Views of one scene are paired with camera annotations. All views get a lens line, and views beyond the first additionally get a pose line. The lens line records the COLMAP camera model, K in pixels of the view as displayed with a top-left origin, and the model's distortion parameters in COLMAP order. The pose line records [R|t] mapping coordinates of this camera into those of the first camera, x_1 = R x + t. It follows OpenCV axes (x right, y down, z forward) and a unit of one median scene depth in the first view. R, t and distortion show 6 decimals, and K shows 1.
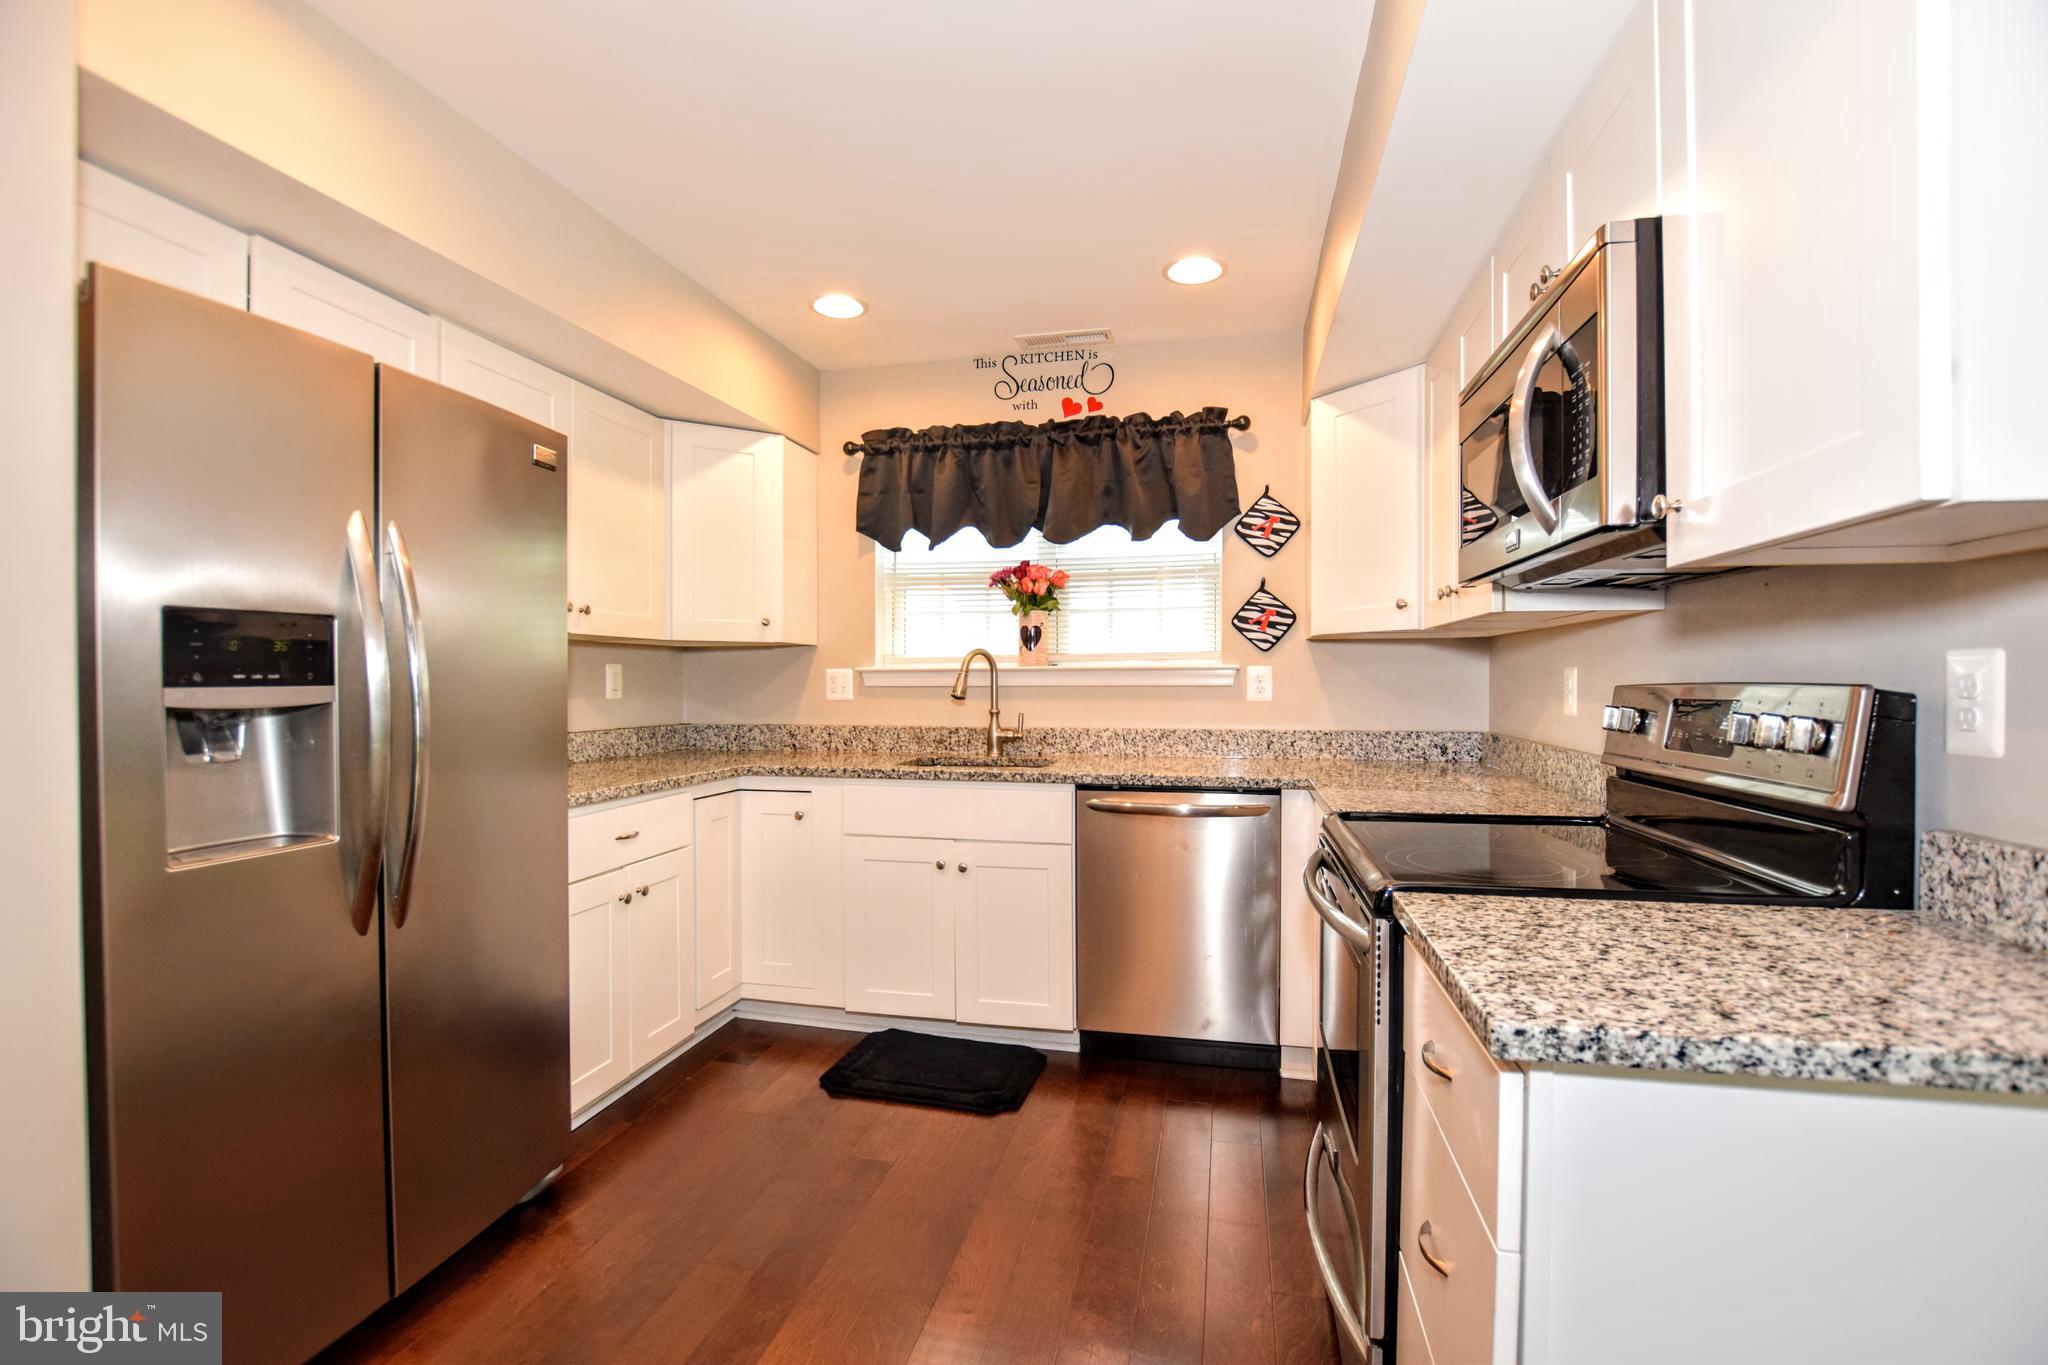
lens RADIAL K [[902.8, 0, 1025.2], [0, 902.8, 686.8], [0, 0, 1]] dist [-0.028362, 0.001837]
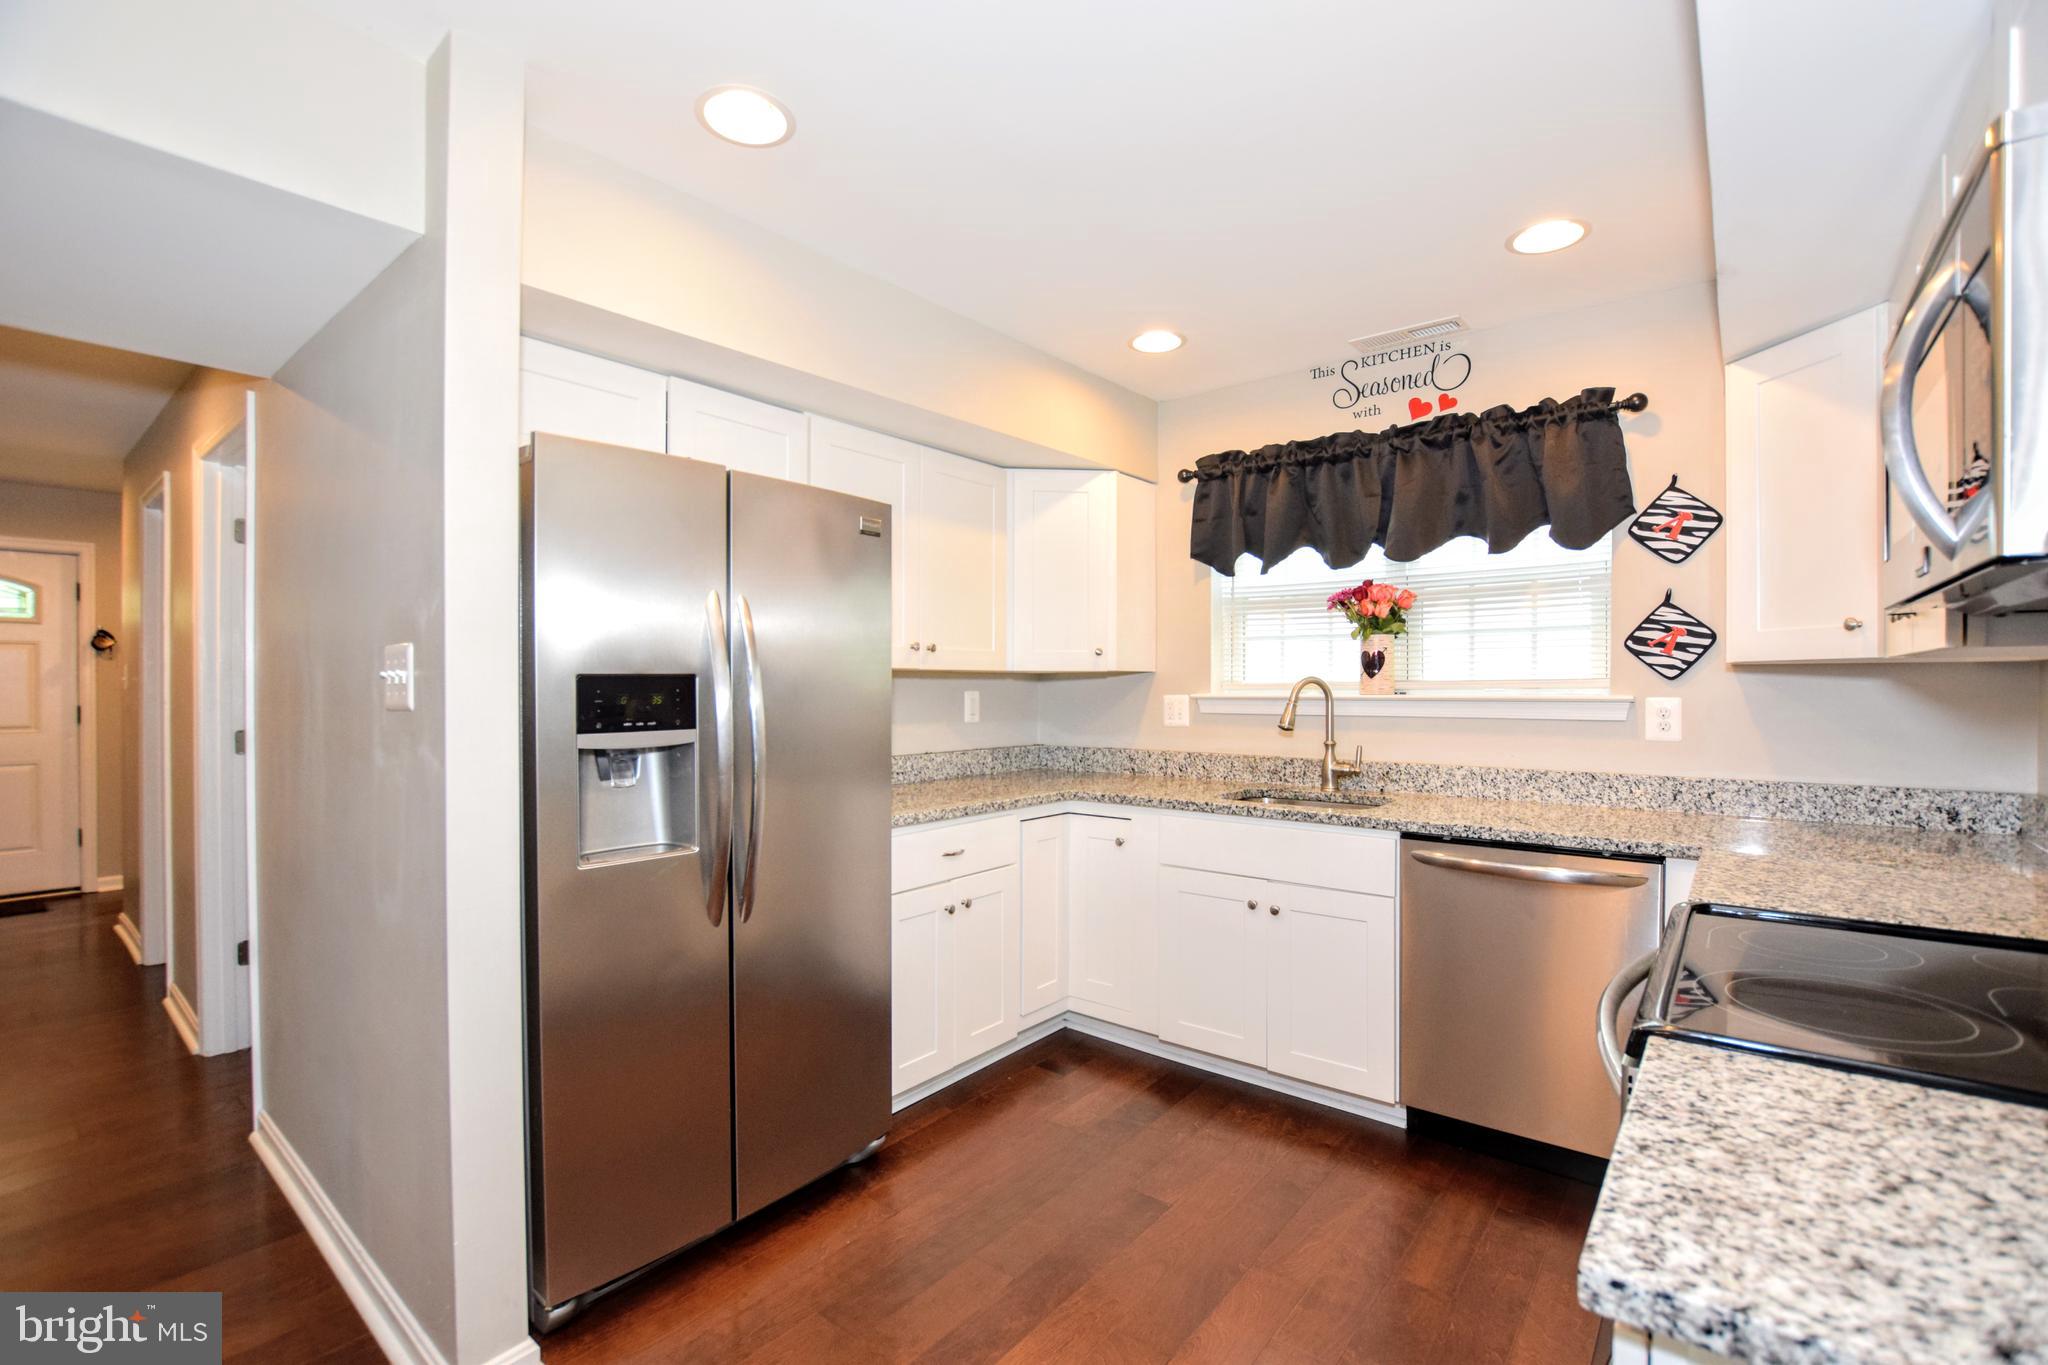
lens RADIAL K [[902.8, 0, 1025.2], [0, 902.8, 686.8], [0, 0, 1]] dist [-0.028362, 0.001837]
pose [[0.896165, 0.001920, -0.443717, 0.100353], [-0.004342, 0.999981, -0.004442, -0.026664], [0.443700, 0.005907, 0.896156, 0.023380]]
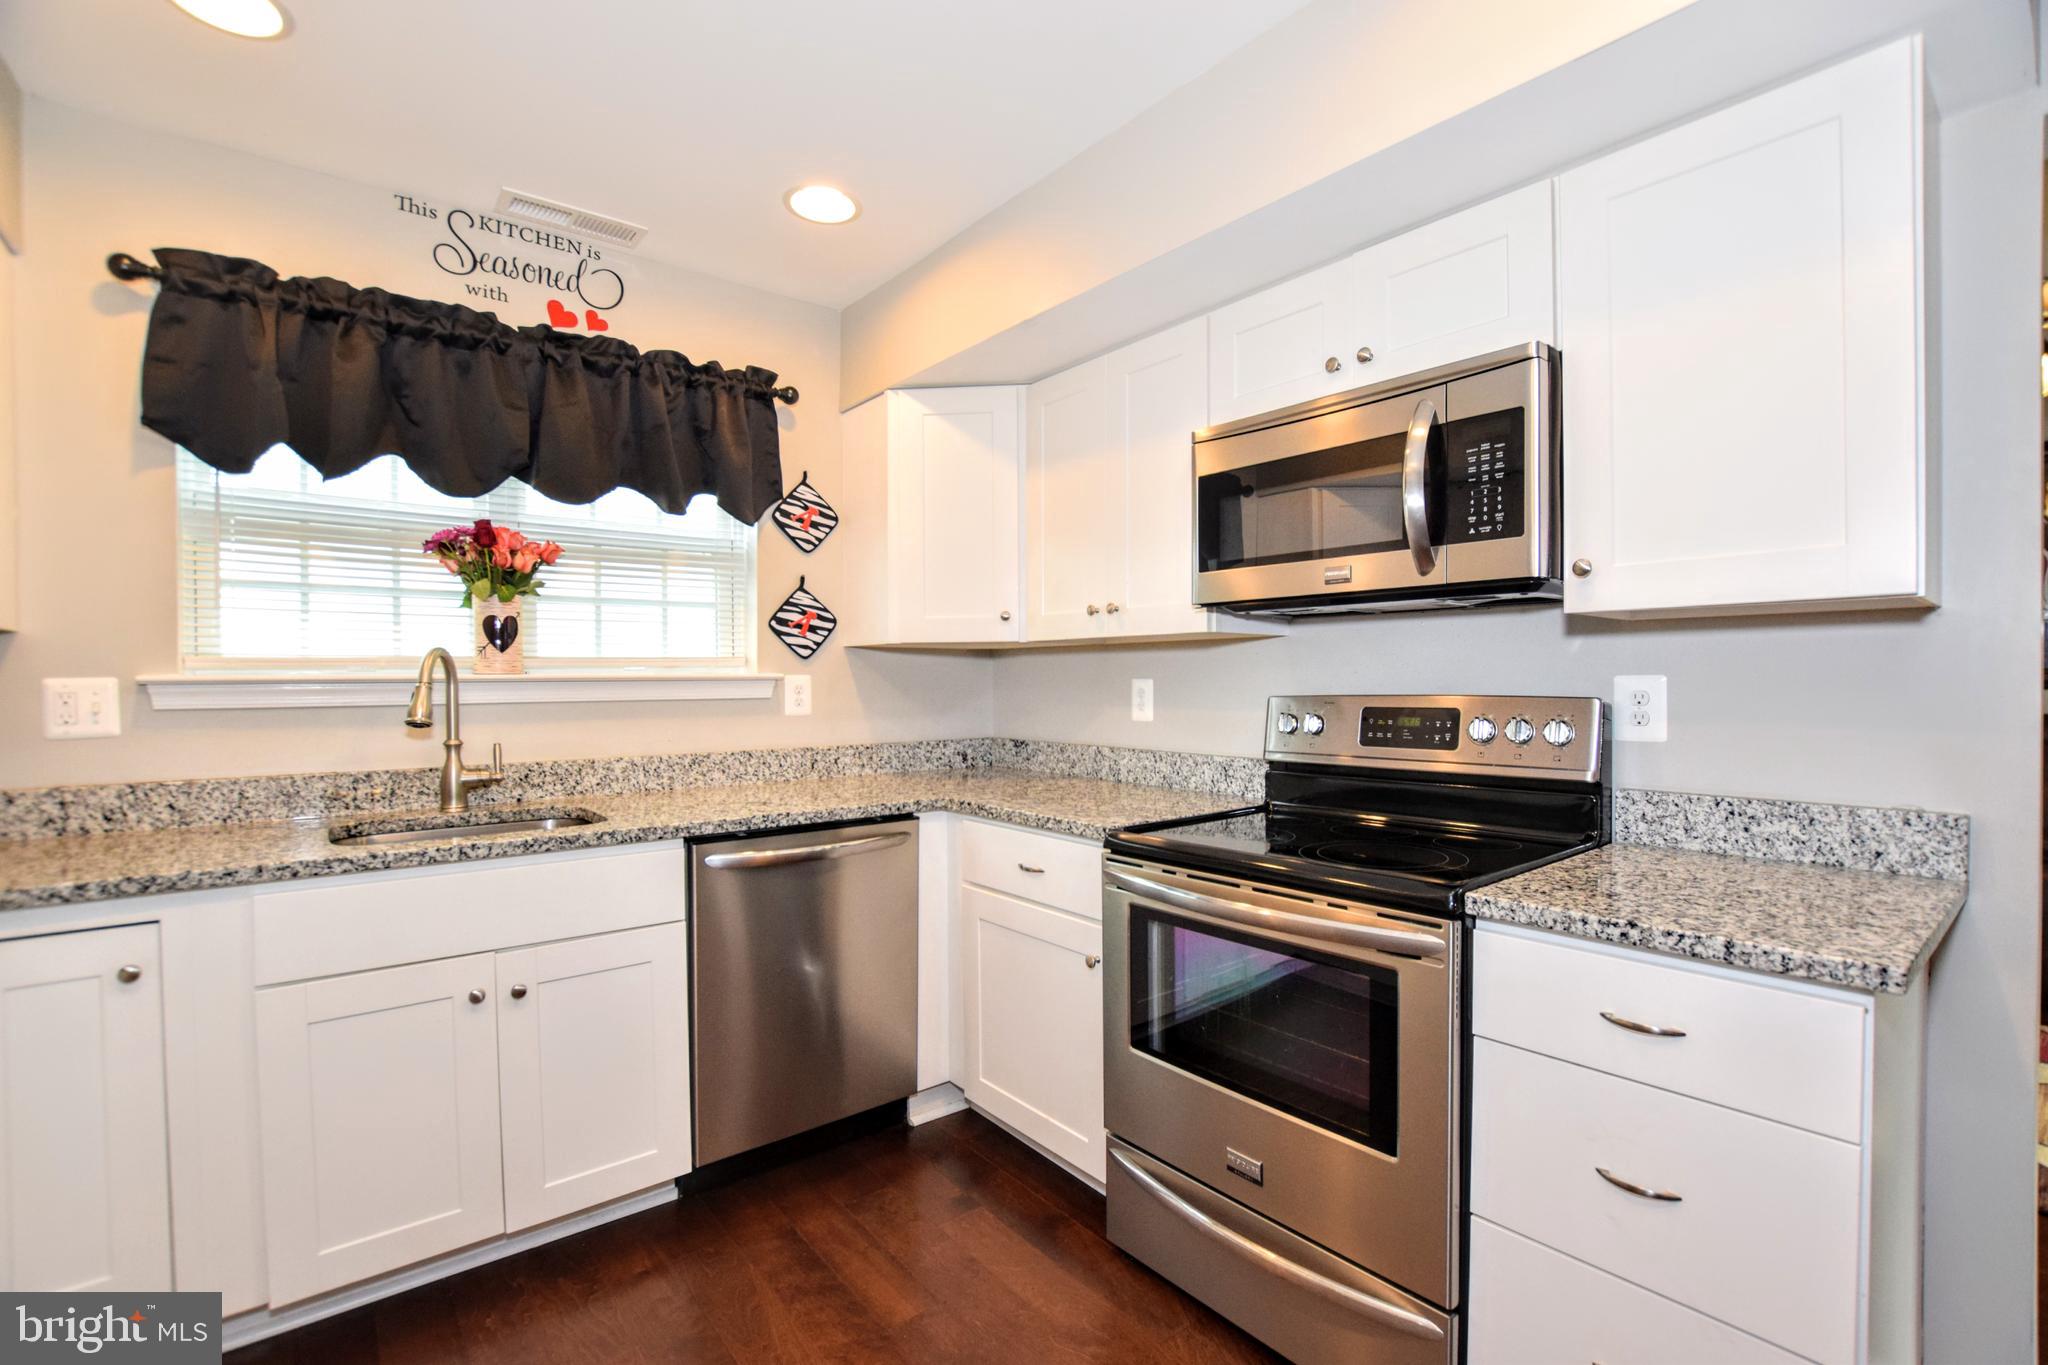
lens RADIAL K [[902.8, 0, 1025.2], [0, 902.8, 686.8], [0, 0, 1]] dist [-0.028362, 0.001837]
pose [[0.621766, -0.007990, 0.783162, -0.293405], [0.009842, 0.999949, 0.002389, -0.011675], [-0.783141, 0.006223, 0.621813, 0.279942]]
